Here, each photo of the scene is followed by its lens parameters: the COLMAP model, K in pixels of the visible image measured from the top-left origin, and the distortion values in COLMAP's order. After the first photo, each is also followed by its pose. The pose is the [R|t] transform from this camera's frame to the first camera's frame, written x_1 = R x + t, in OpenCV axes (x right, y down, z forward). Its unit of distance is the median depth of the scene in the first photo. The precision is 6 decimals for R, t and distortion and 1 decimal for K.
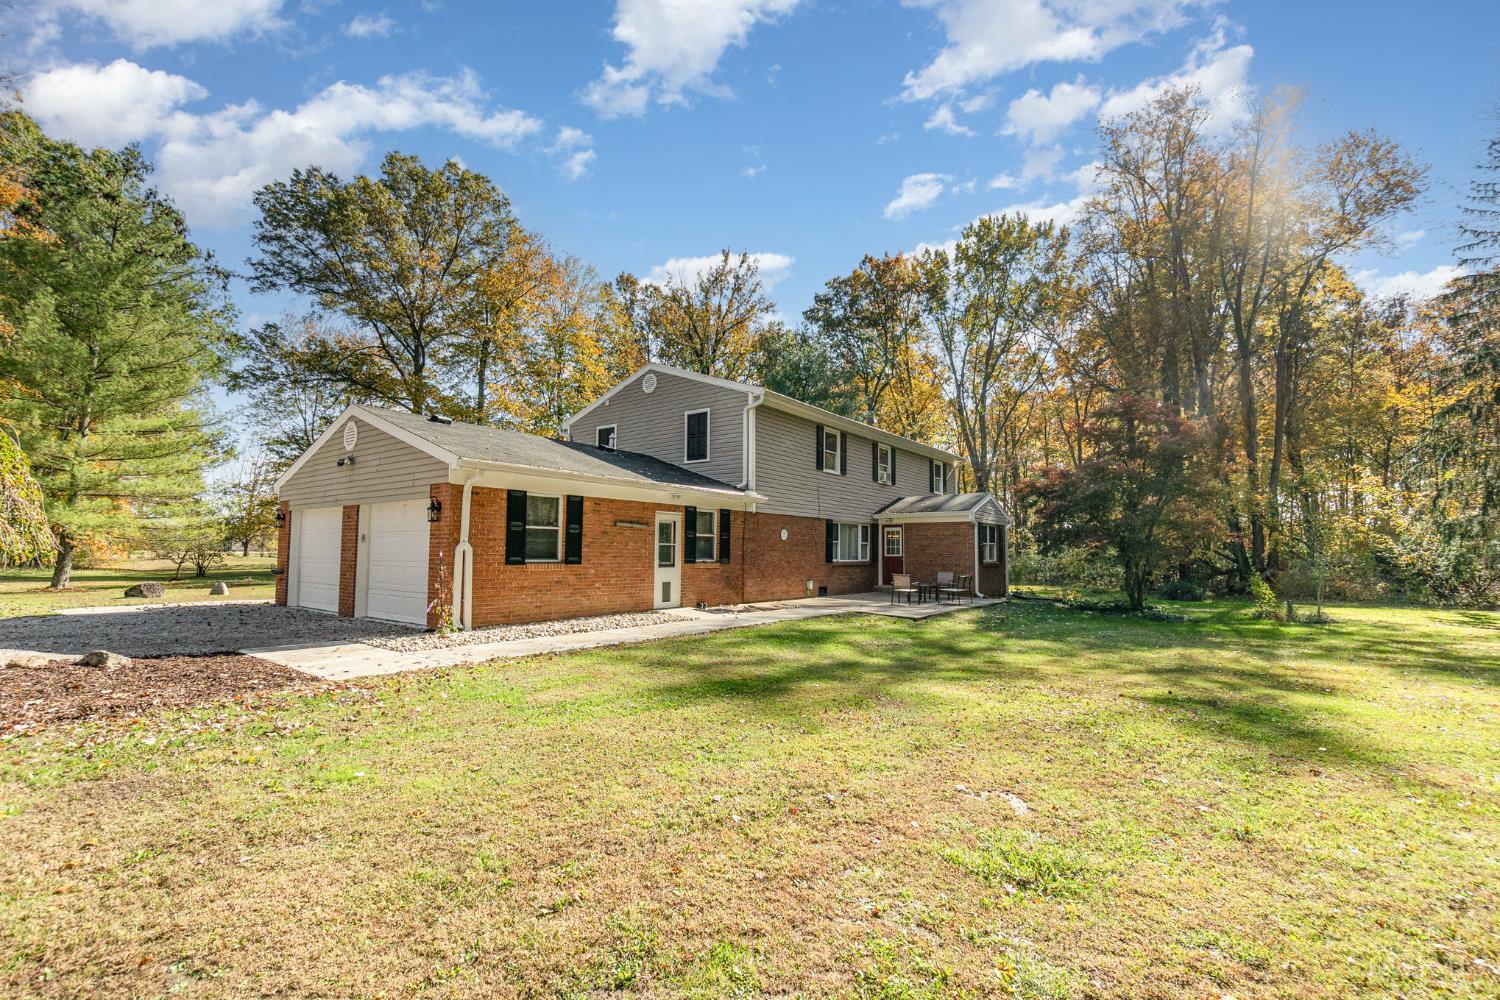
lens RADIAL K [[679.3, 0, 745.7], [0, 679.3, 531.5], [0, 0, 1]] dist [0.003731, -0.000788]
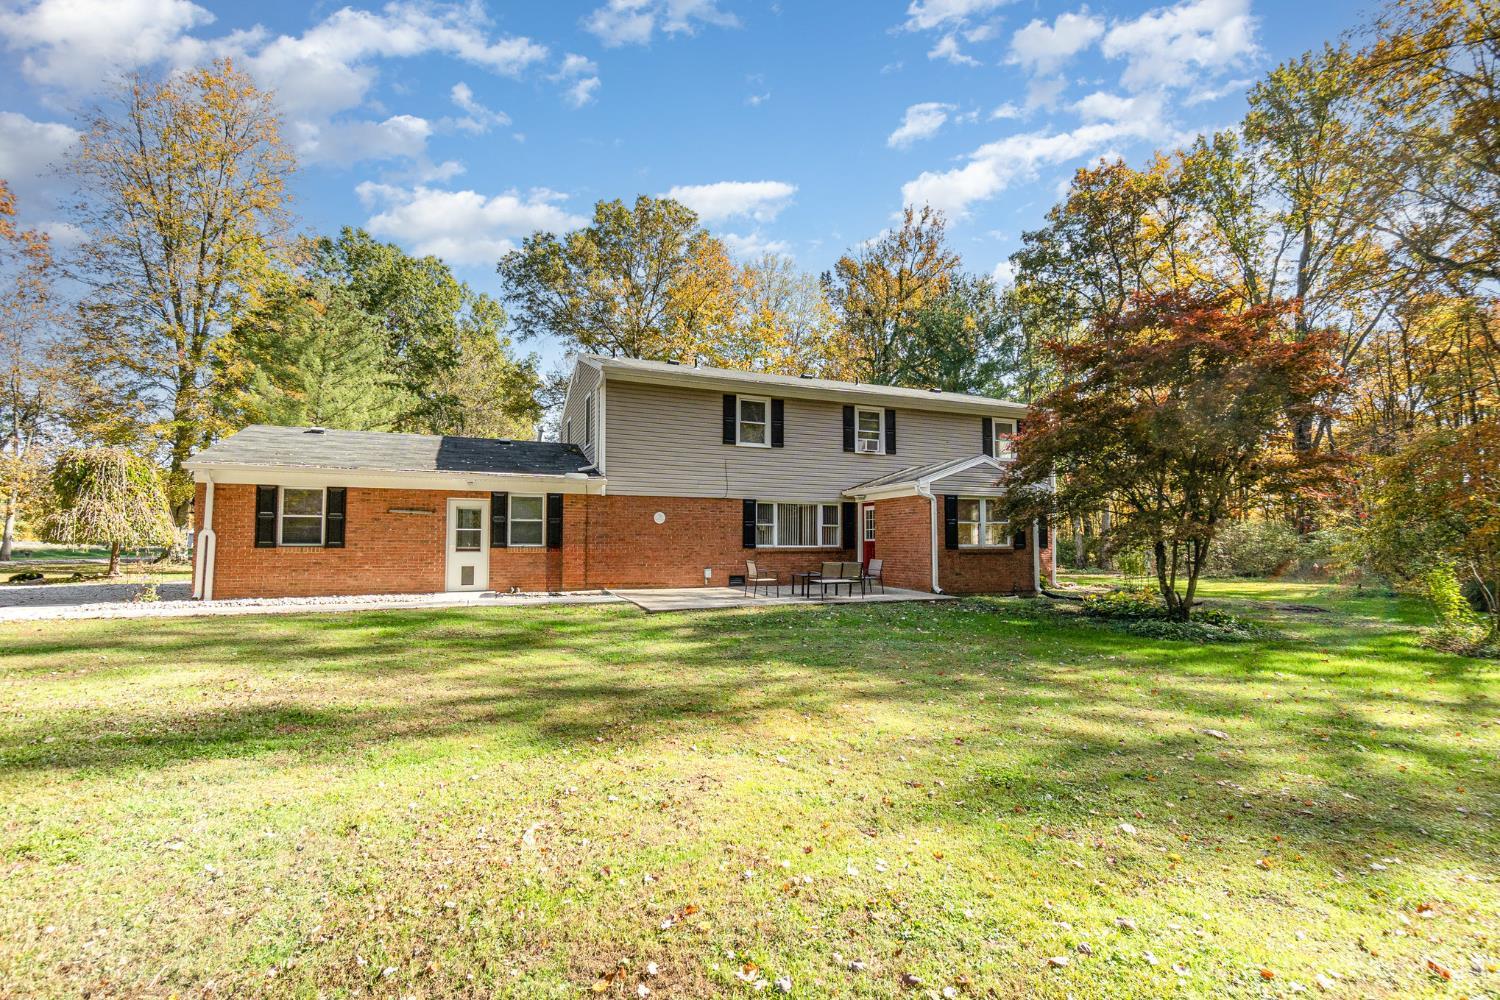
lens RADIAL K [[679.3, 0, 774.5], [0, 679.3, 534.2], [0, 0, 1]] dist [0.003731, -0.000788]
pose [[0.855900, -0.014109, -0.516949, 0.756966], [0.022080, 0.999713, 0.009273, 0.024480], [0.516670, -0.019351, 0.855966, 0.323628]]
